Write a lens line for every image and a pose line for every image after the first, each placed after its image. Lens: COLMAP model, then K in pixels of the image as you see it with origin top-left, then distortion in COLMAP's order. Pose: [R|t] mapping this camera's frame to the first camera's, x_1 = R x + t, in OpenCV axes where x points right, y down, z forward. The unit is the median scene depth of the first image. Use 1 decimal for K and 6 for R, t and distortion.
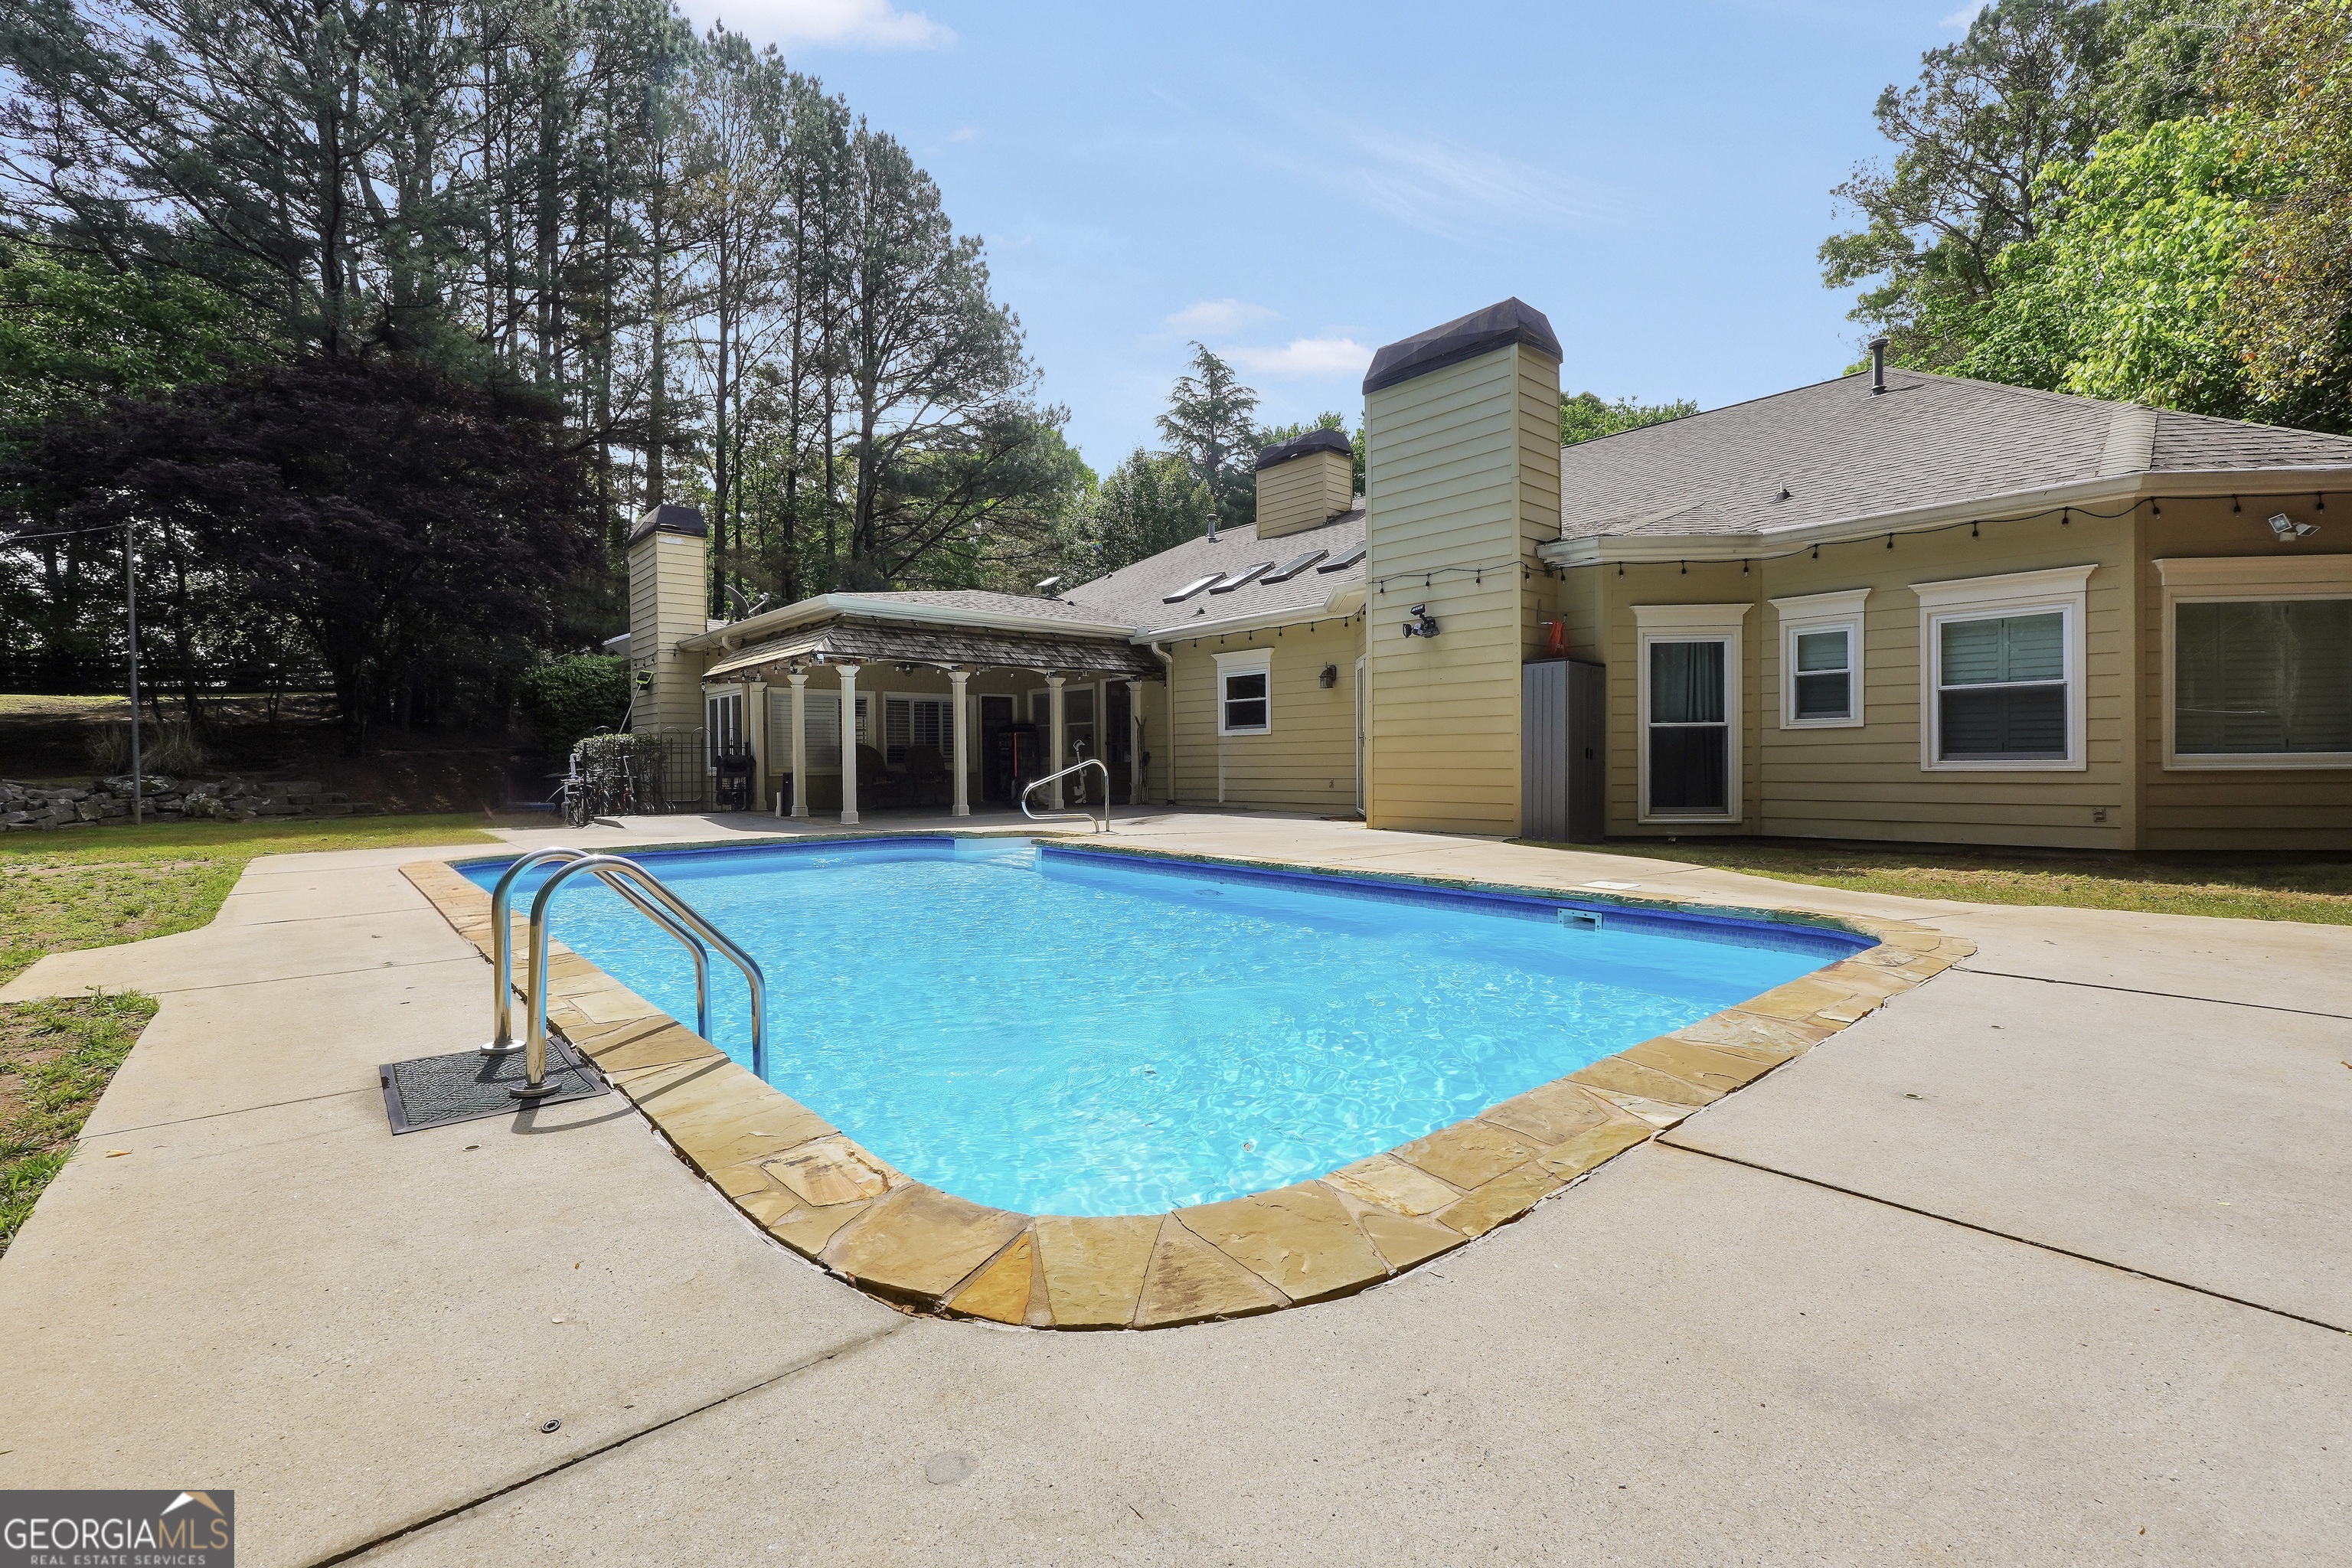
lens RADIAL K [[1017.6, 0, 1147.3], [0, 1017.6, 763.0], [0, 0, 1]] dist [0.002062, 0.000235]
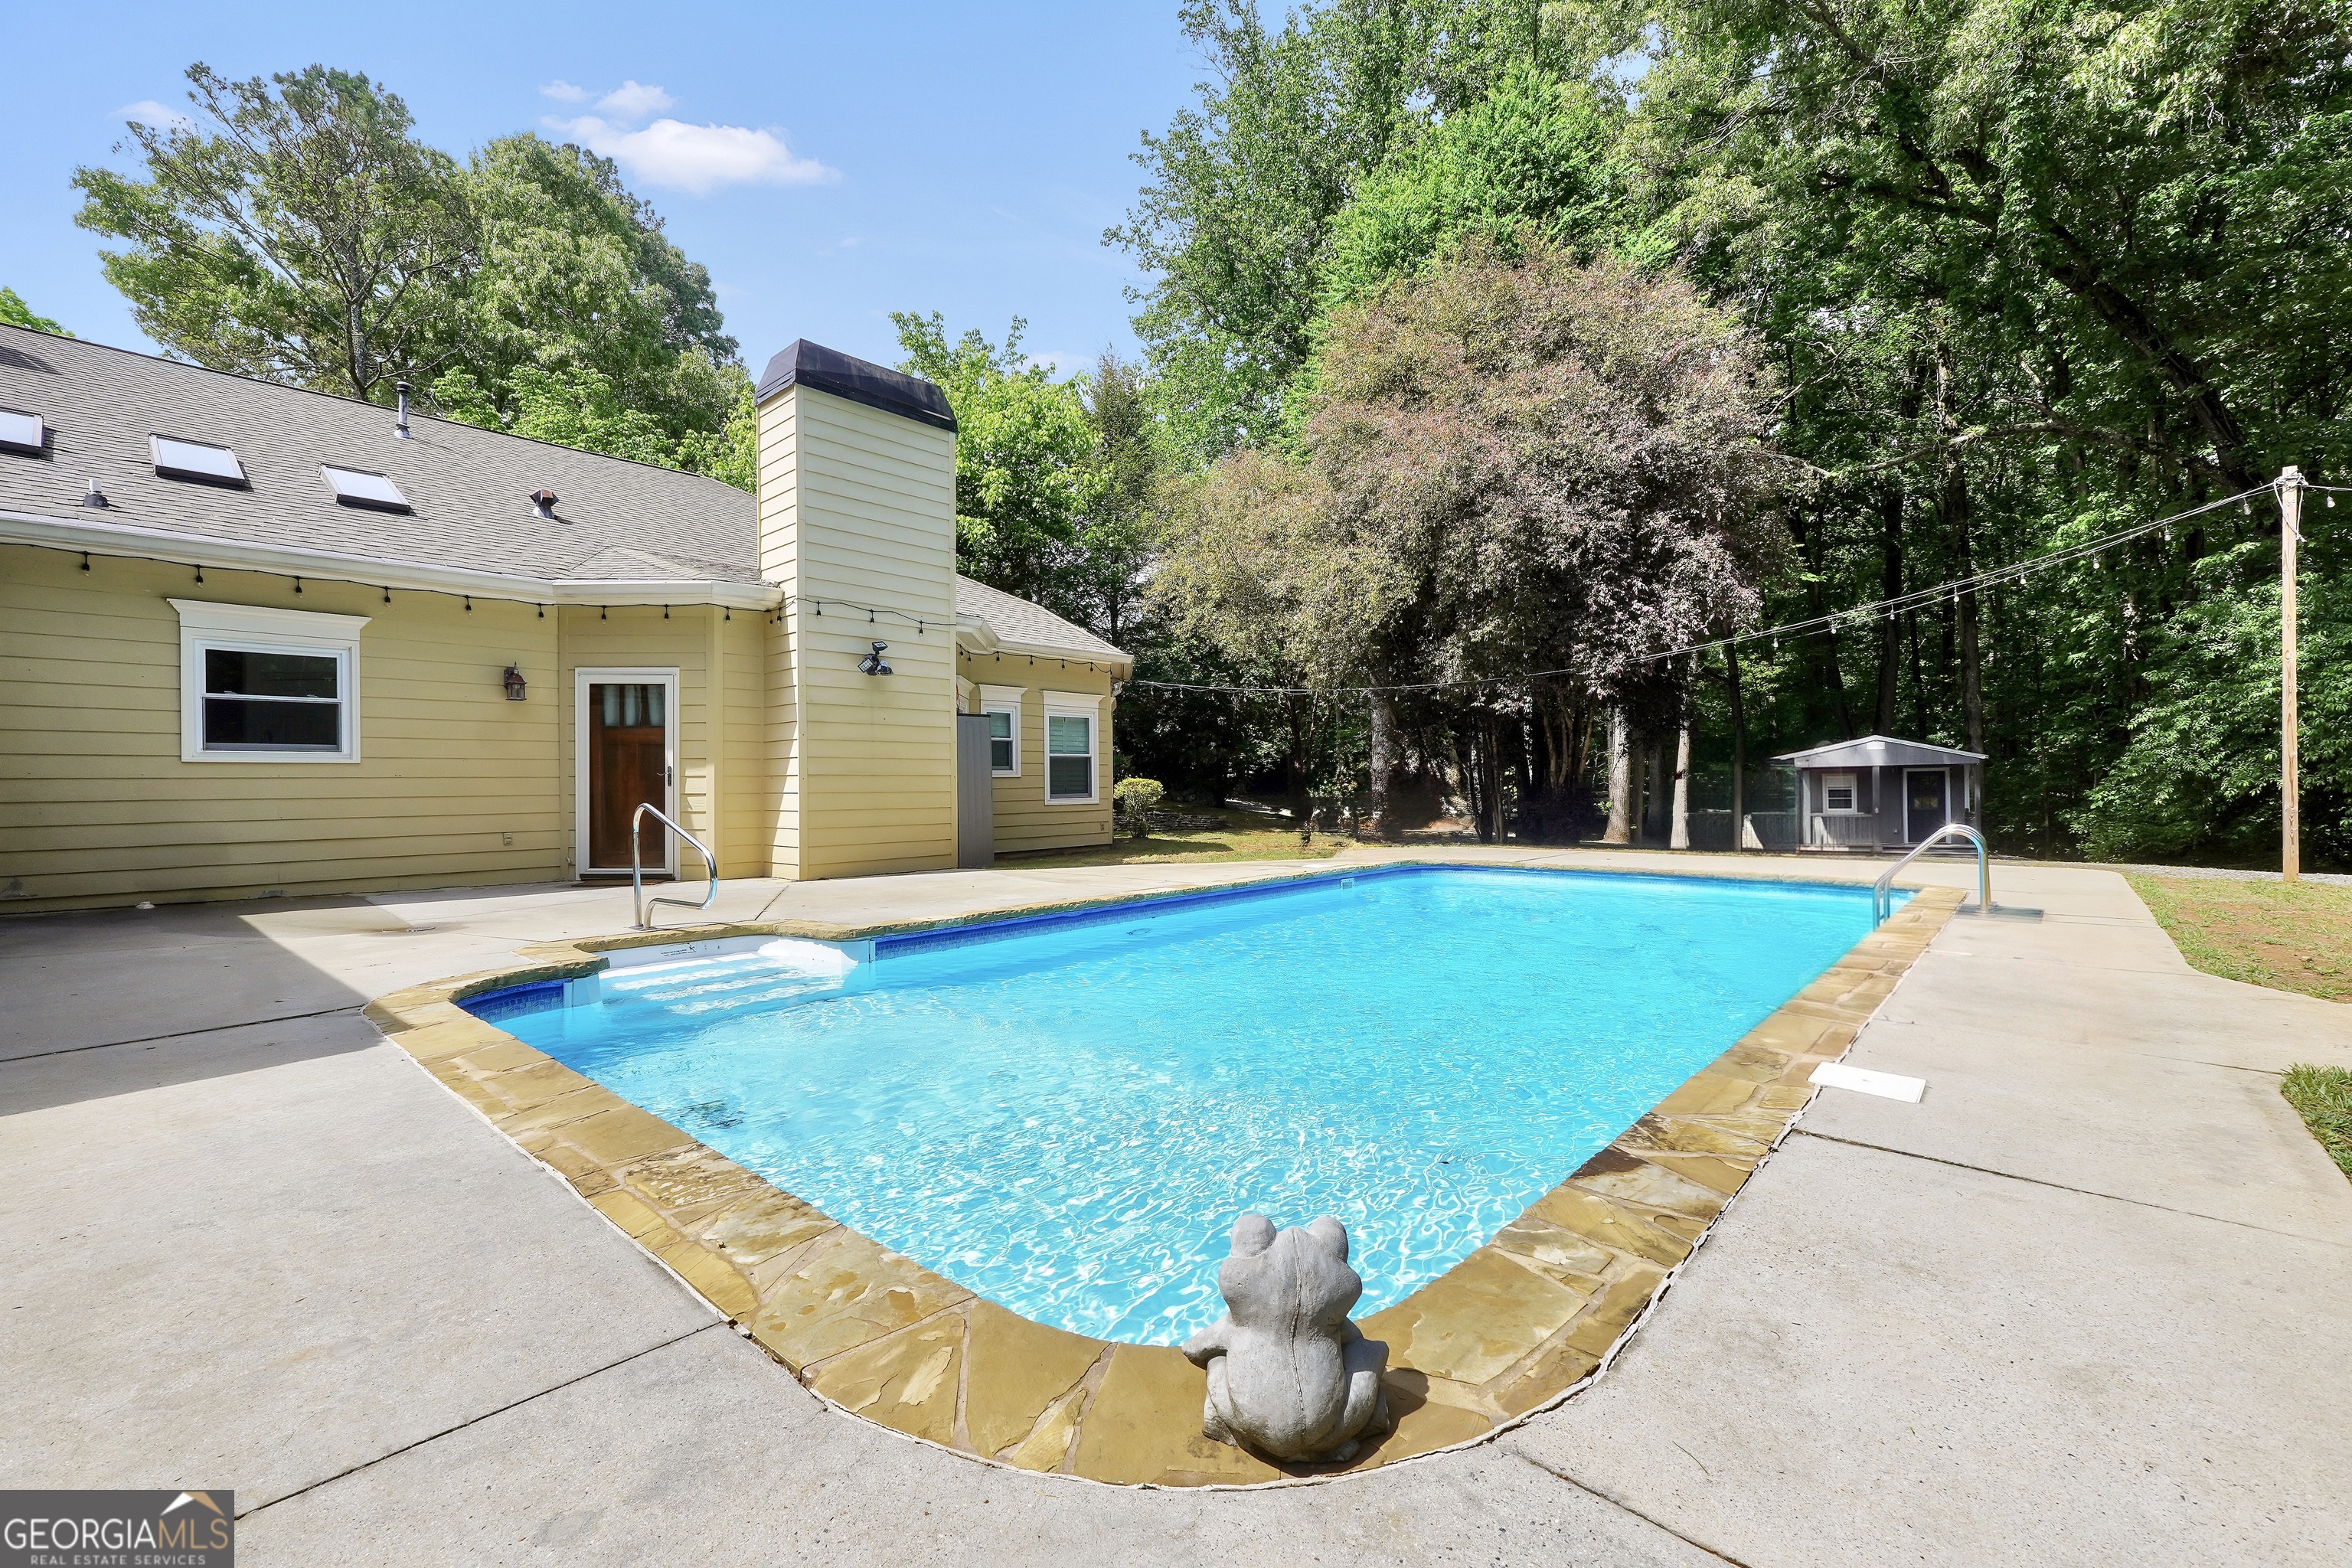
lens RADIAL K [[1003.0, 0, 1167.0], [0, 1003.0, 792.9], [0, 0, 1]] dist [-0.015245, 0.004699]
pose [[-0.136406, 0.004971, 0.990641, -0.458464], [0.015315, 0.999878, -0.002908, -0.002105], [-0.990535, 0.014775, -0.136465, 0.548498]]
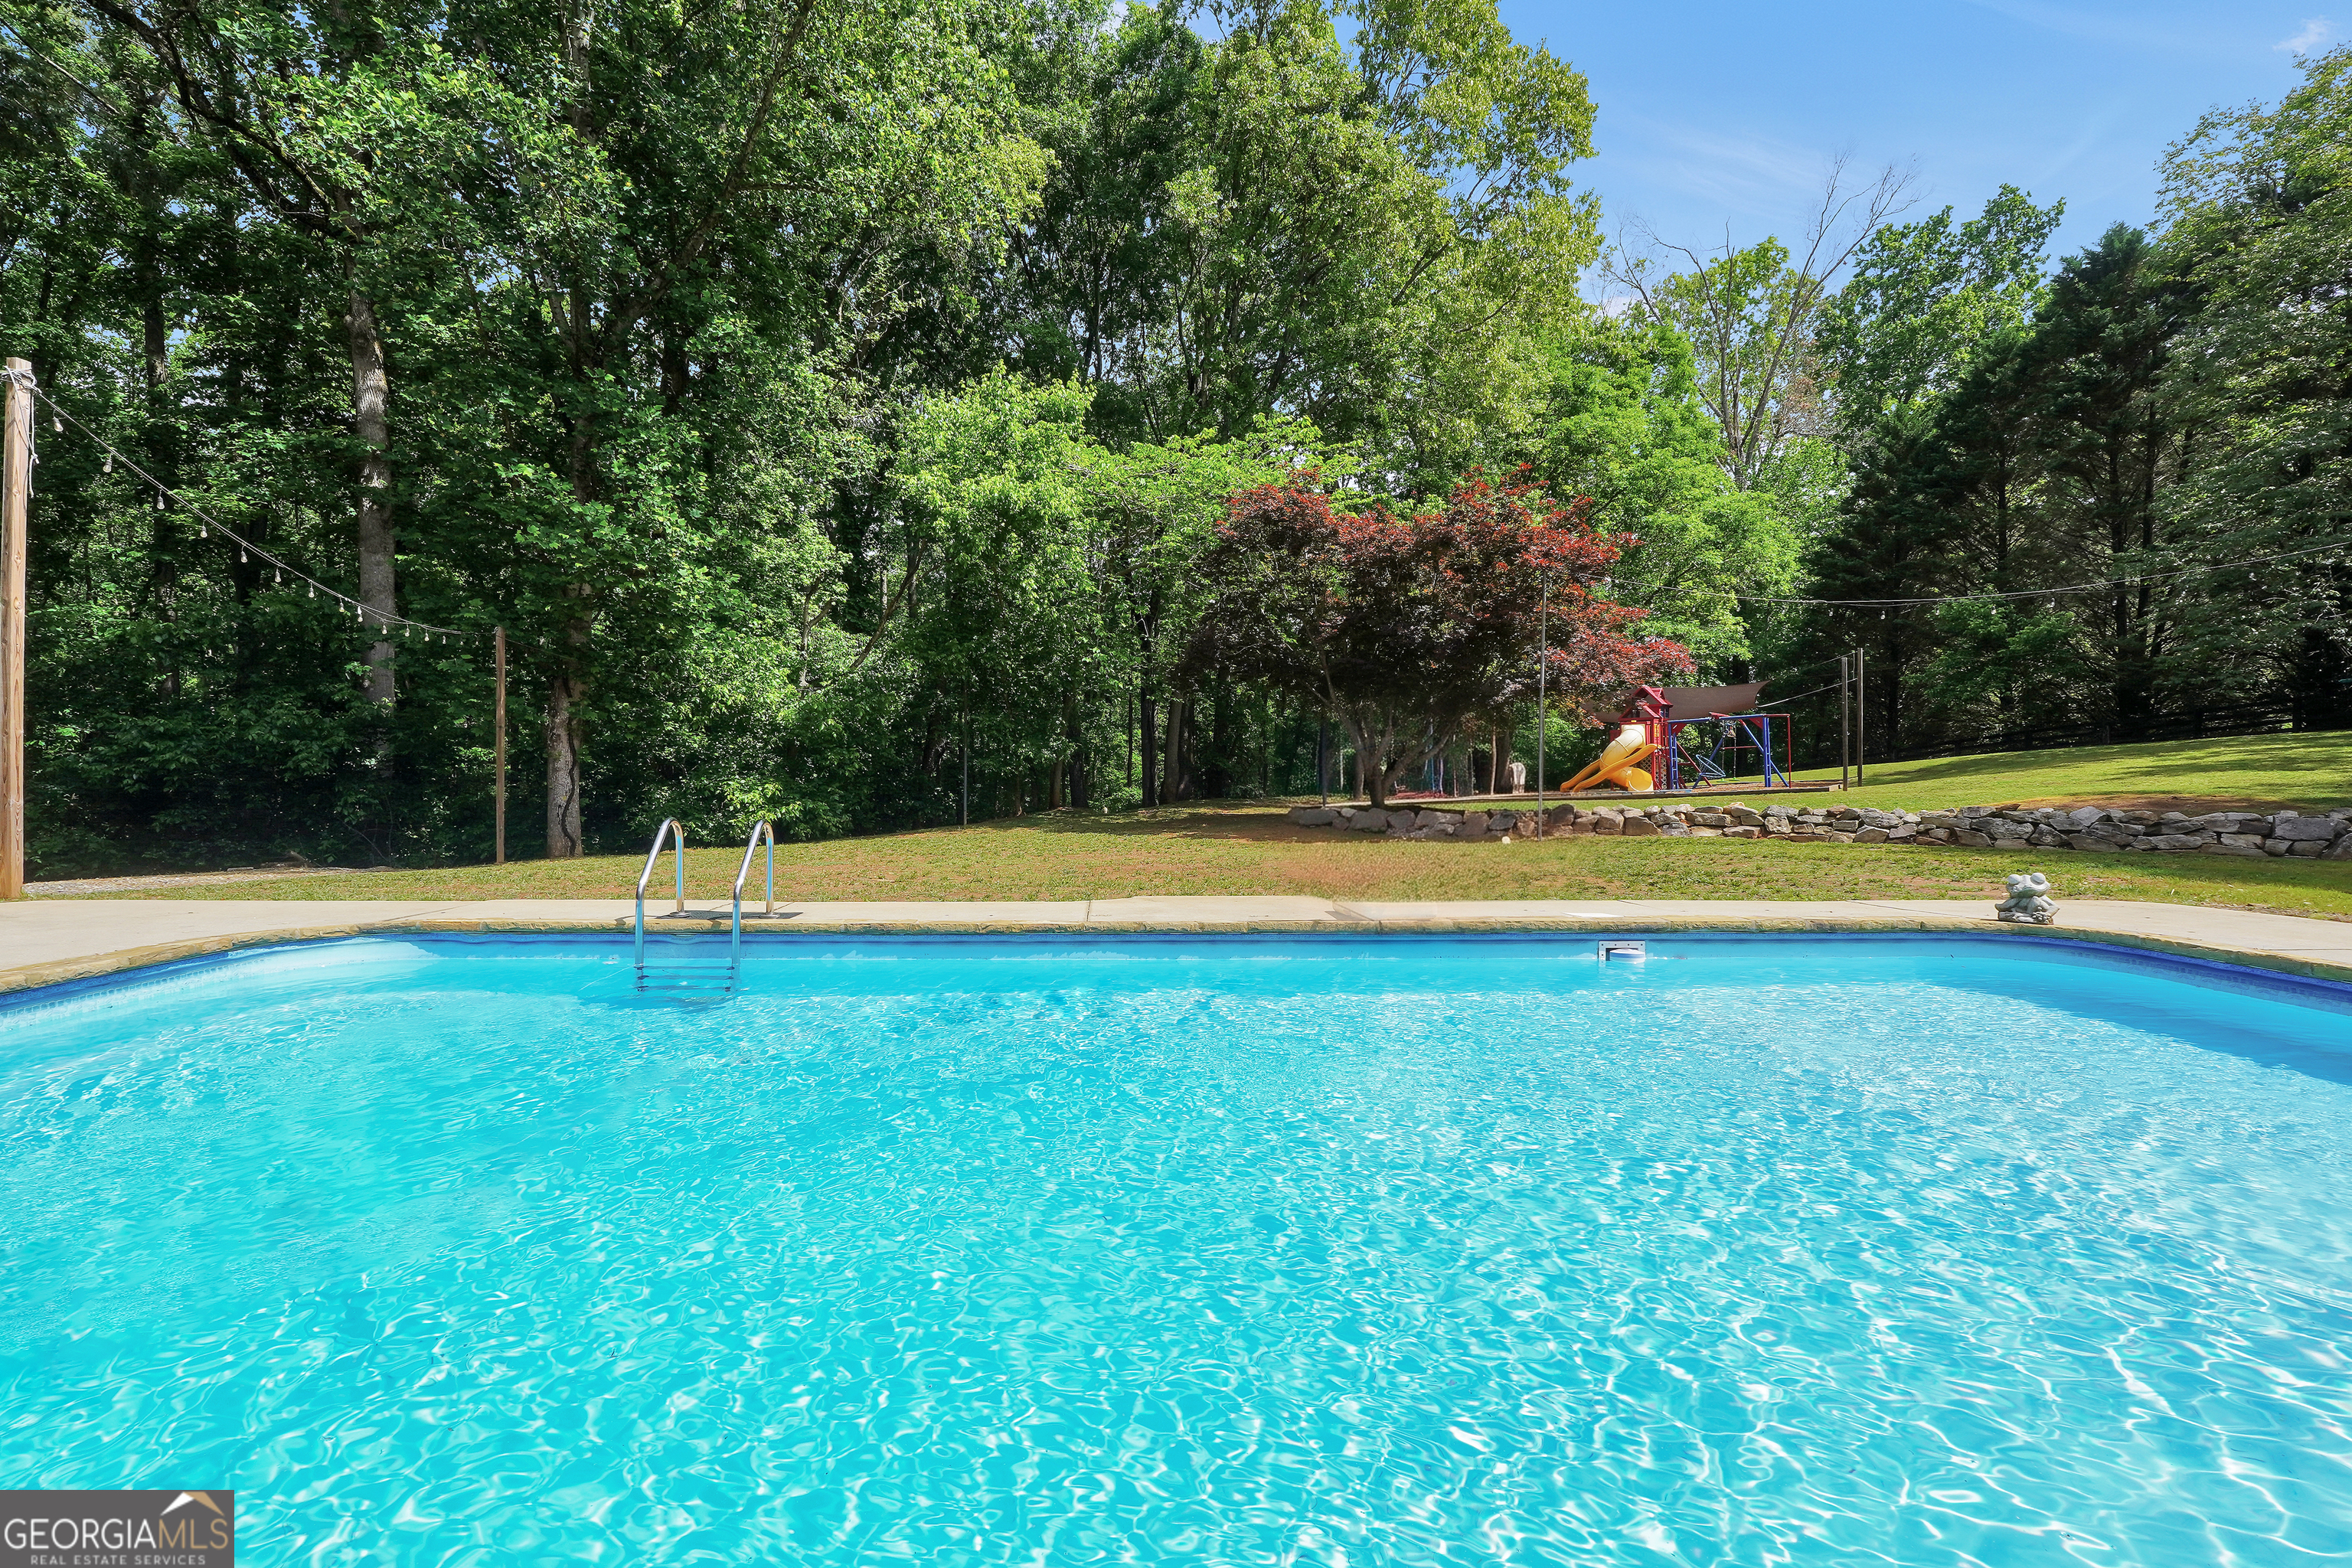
lens RADIAL K [[1010.3, 0, 1174.4], [0, 1010.3, 800.0], [0, 0, 1]] dist [-0.020093, 0.008098]
pose [[-0.595311, 0.024389, -0.803125, 0.078496], [-0.003127, 0.999461, 0.032668, -0.002532], [0.803489, 0.021959, -0.594914, 0.504791]]
